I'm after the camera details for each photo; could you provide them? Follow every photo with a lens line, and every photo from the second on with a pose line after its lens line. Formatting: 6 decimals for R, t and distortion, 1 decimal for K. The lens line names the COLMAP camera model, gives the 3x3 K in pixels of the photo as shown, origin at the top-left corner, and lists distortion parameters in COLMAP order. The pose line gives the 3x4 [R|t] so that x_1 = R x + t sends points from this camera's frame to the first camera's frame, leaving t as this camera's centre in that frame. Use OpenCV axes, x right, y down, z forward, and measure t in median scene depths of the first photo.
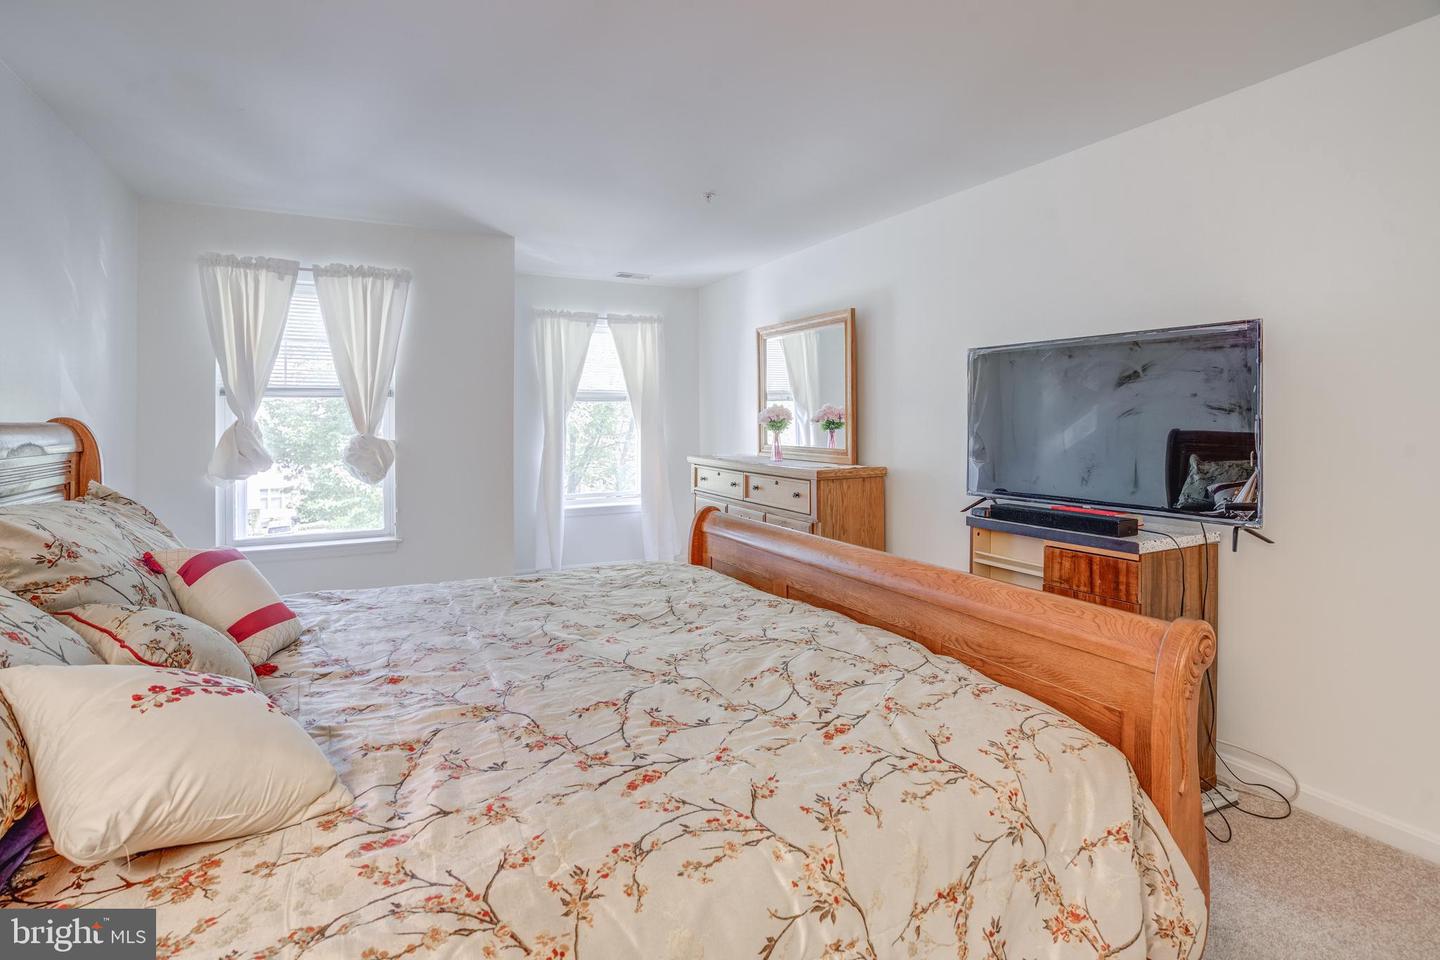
lens RADIAL K [[681.2, 0, 714.9], [0, 681.2, 447.9], [0, 0, 1]] dist [-0.058316, 0.023914]
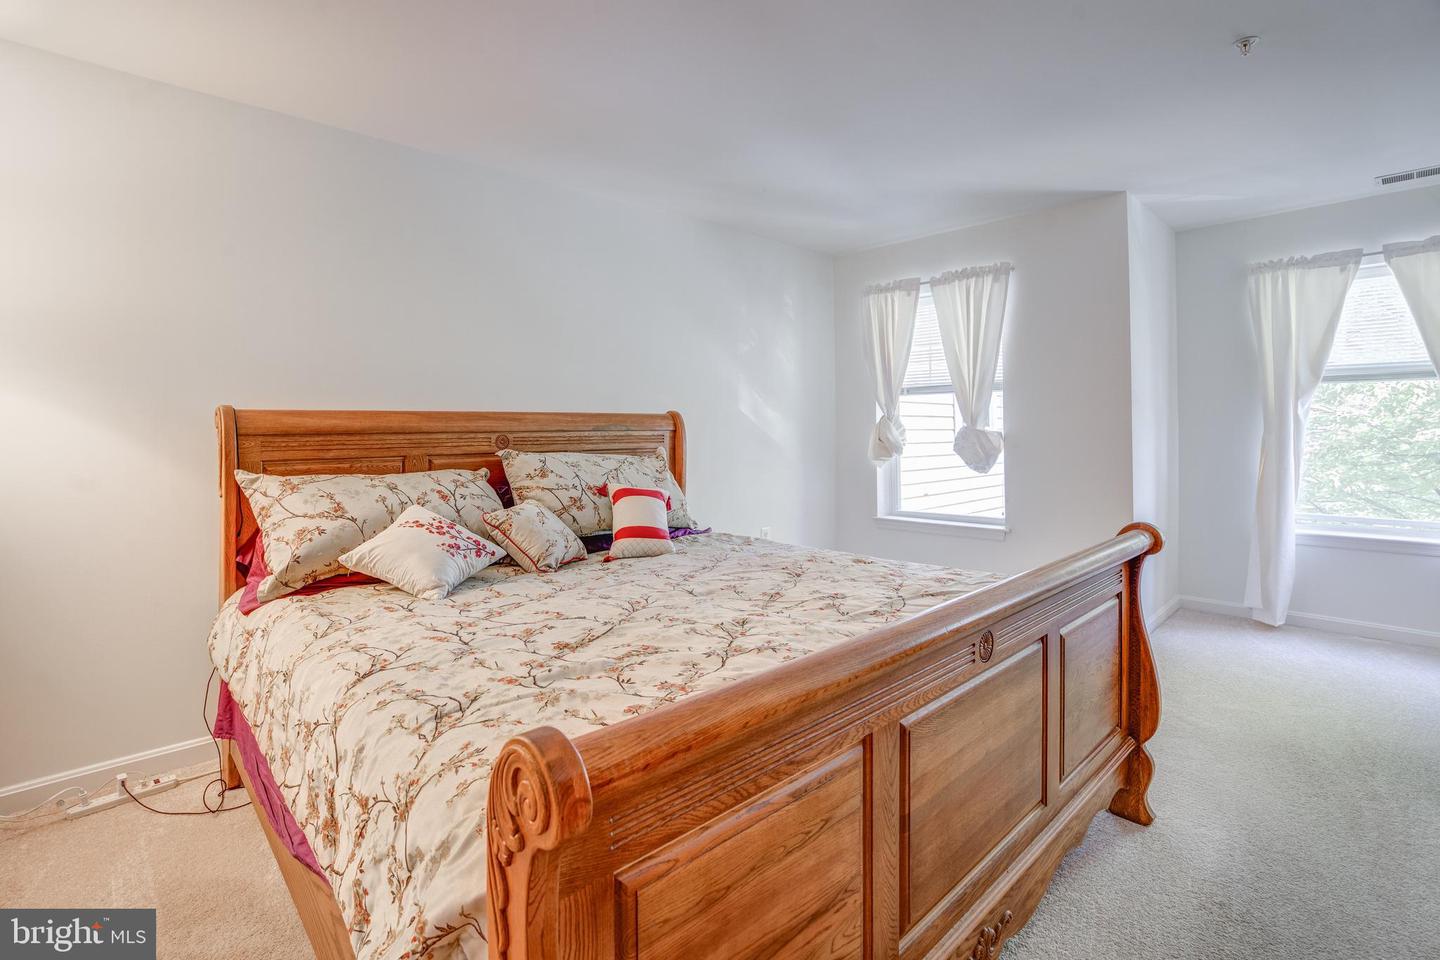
lens RADIAL K [[666.8, 0, 722.5], [0, 666.8, 441.3], [0, 0, 1]] dist [-0.003219, -0.000258]
pose [[0.298025, 0.022521, -0.954292, 0.379527], [-0.035490, 0.999292, 0.012500, 0.005084], [0.953898, 0.030142, 0.298613, 0.314381]]
